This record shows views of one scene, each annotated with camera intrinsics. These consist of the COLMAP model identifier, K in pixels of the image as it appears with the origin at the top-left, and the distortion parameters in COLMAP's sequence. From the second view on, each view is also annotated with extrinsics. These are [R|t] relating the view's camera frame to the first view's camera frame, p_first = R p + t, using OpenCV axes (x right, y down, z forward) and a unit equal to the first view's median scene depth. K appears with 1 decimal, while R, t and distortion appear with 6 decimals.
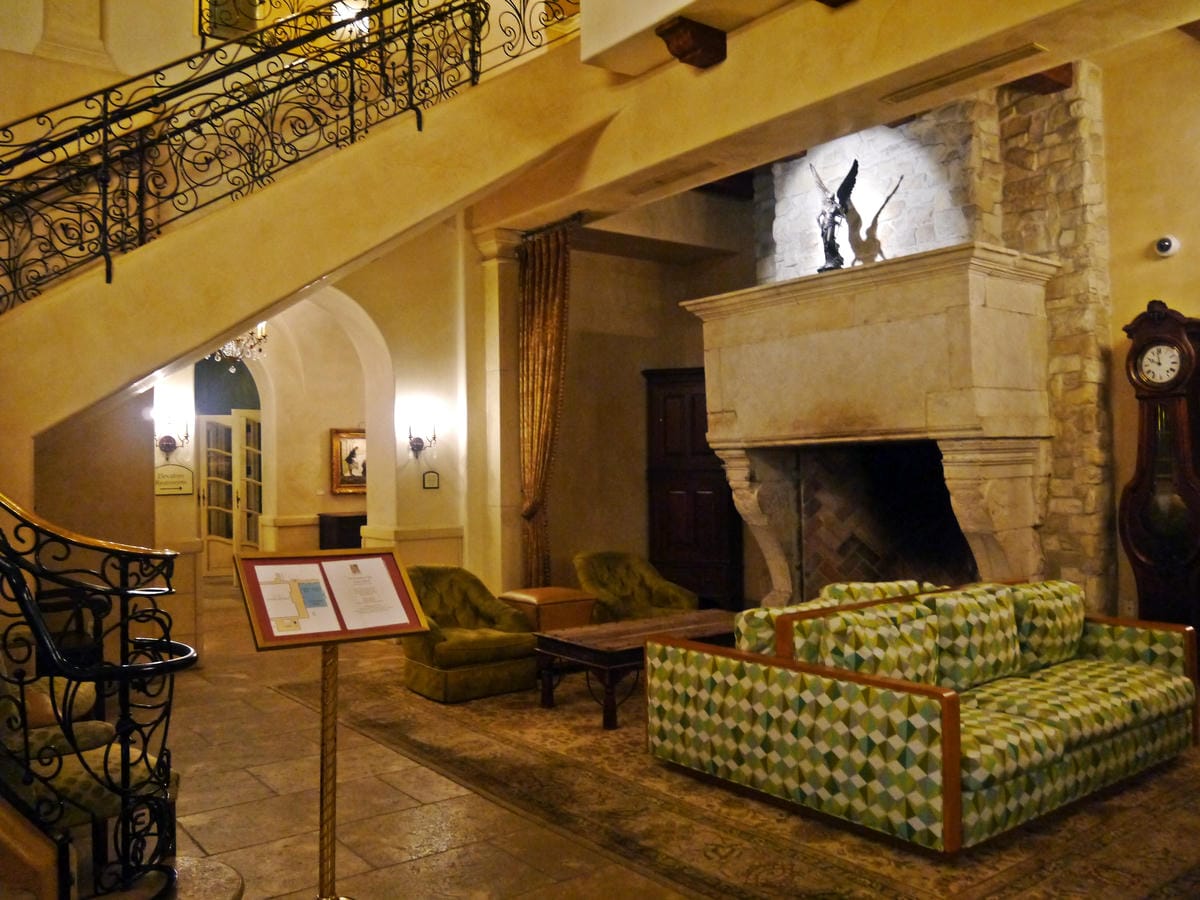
lens RADIAL K [[1008.4, 0, 600.0], [0, 1008.4, 450.0], [0, 0, 1]] dist [-0.062216, 0.050655]
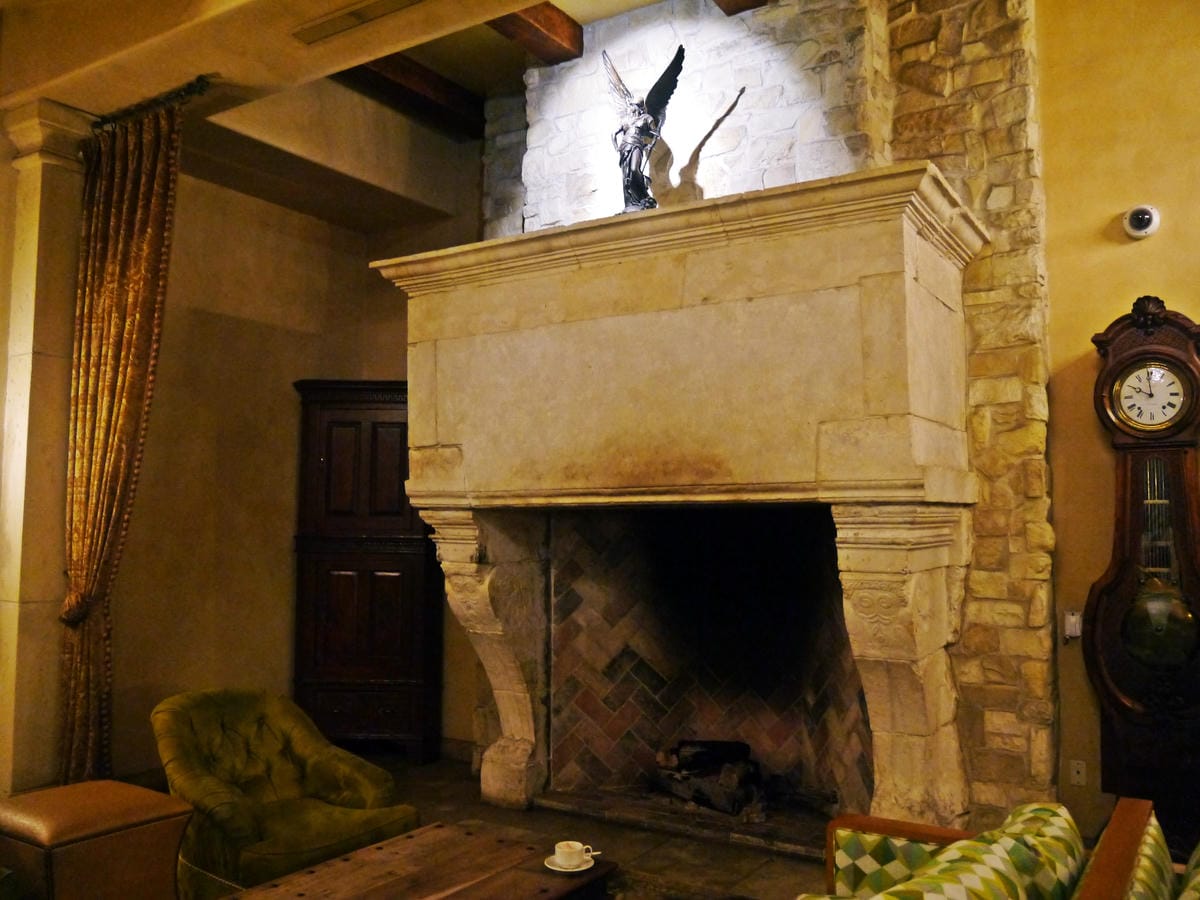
lens RADIAL K [[1008.4, 0, 600.0], [0, 1008.4, 450.0], [0, 0, 1]] dist [-0.062216, 0.050655]
pose [[0.936434, 0.047199, 0.347653, 0.005226], [-0.027300, 0.997708, -0.061920, -0.001356], [-0.349779, 0.048493, 0.935576, 0.441967]]
